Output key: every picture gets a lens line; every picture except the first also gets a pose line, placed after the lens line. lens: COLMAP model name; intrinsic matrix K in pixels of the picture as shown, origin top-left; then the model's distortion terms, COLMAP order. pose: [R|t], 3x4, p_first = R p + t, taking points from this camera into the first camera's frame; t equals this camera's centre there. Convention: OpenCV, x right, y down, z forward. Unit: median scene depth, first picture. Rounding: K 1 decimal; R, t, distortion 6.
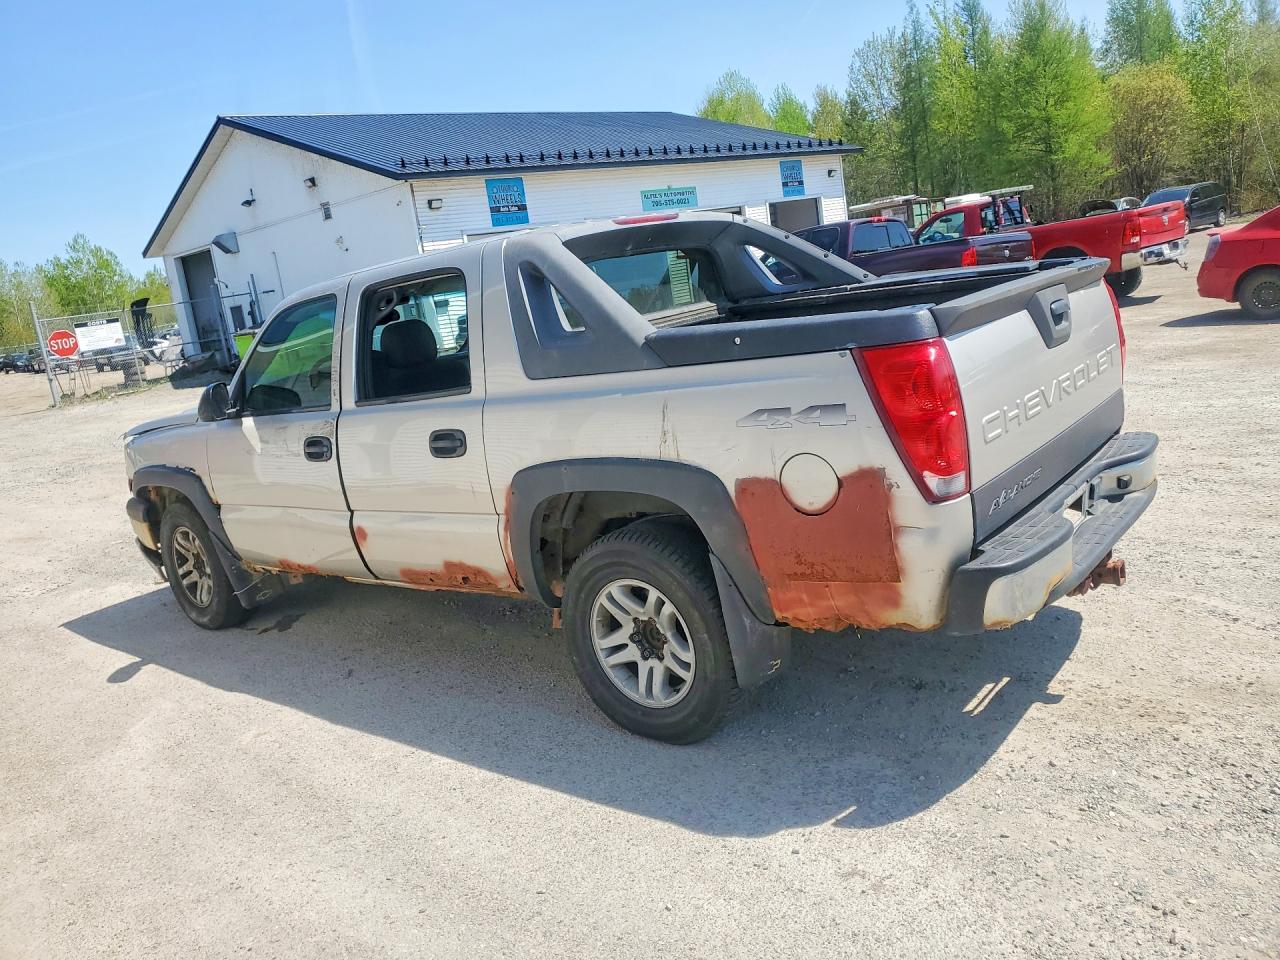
lens RADIAL K [[1027.0, 0, 640.0], [0, 1027.0, 480.0], [0, 0, 1]] dist [-0.002745, -0.006979]
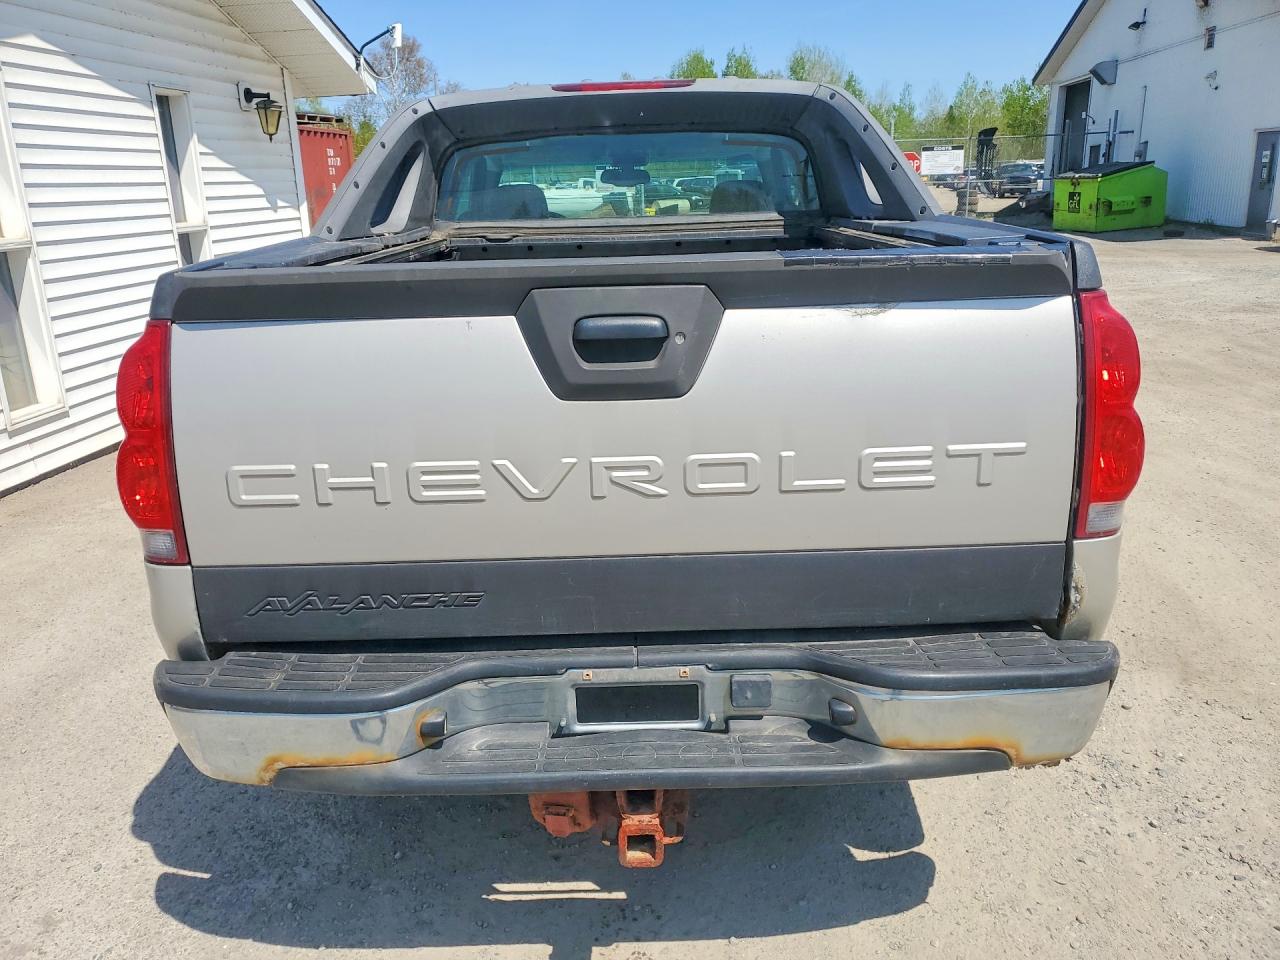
lens RADIAL K [[1007.9, 0, 640.0], [0, 1007.9, 480.0], [0, 0, 1]] dist [0.011385, 0.004363]
pose [[0.610811, 0.337646, -0.716174, 0.351326], [-0.217093, 0.941270, 0.258614, -0.099840], [0.761433, -0.002488, 0.648239, 0.299763]]
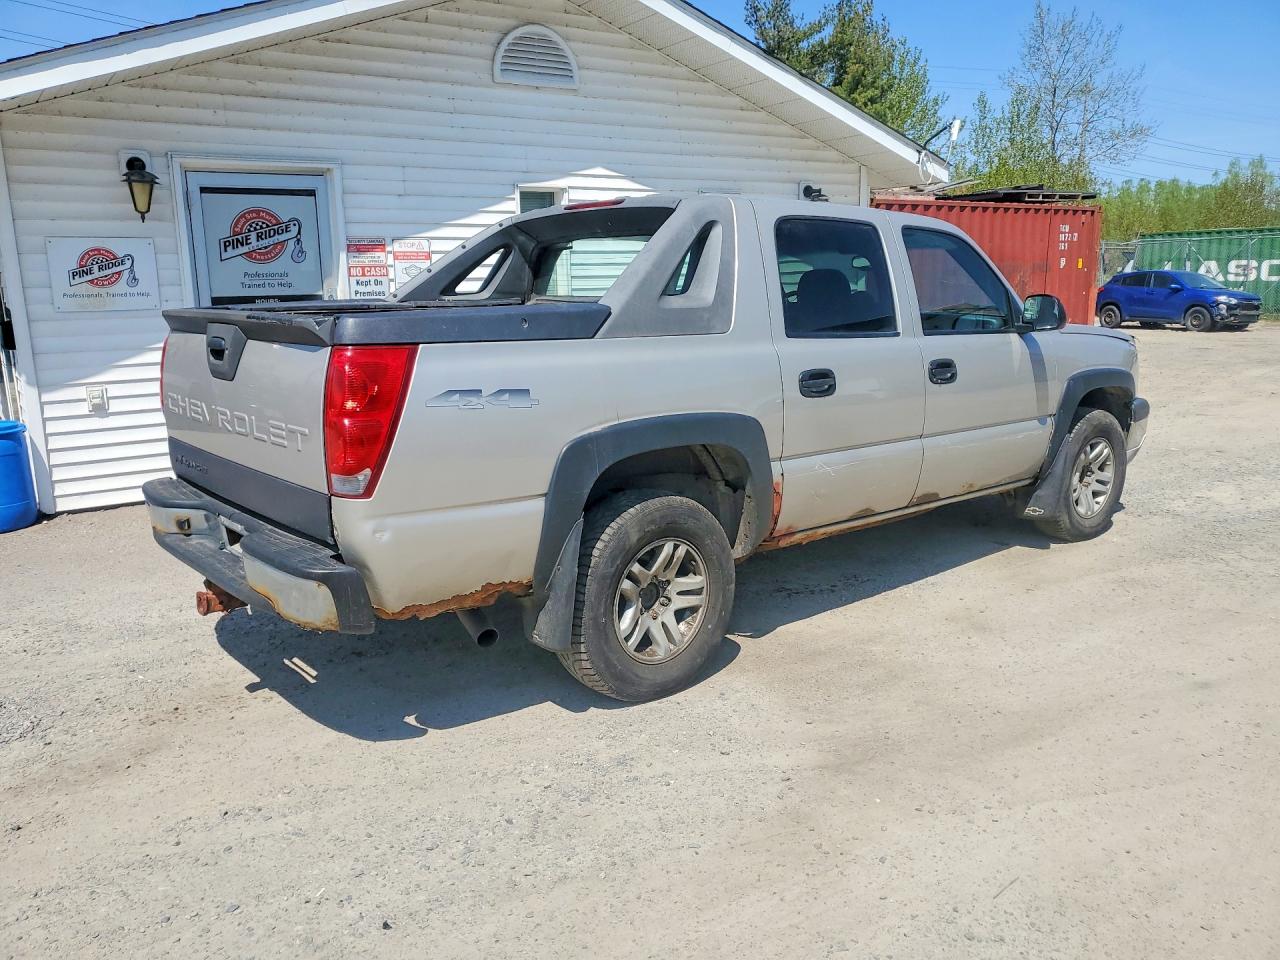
lens RADIAL K [[1009.2, 0, 635.7], [0, 1009.2, 501.6], [0, 0, 1]] dist [0.021039, -0.000125]
pose [[-0.211077, 0.351054, -0.912254, 0.579881], [-0.156847, 0.909024, 0.386102, -0.214378], [0.964803, 0.224582, -0.136812, 0.699202]]
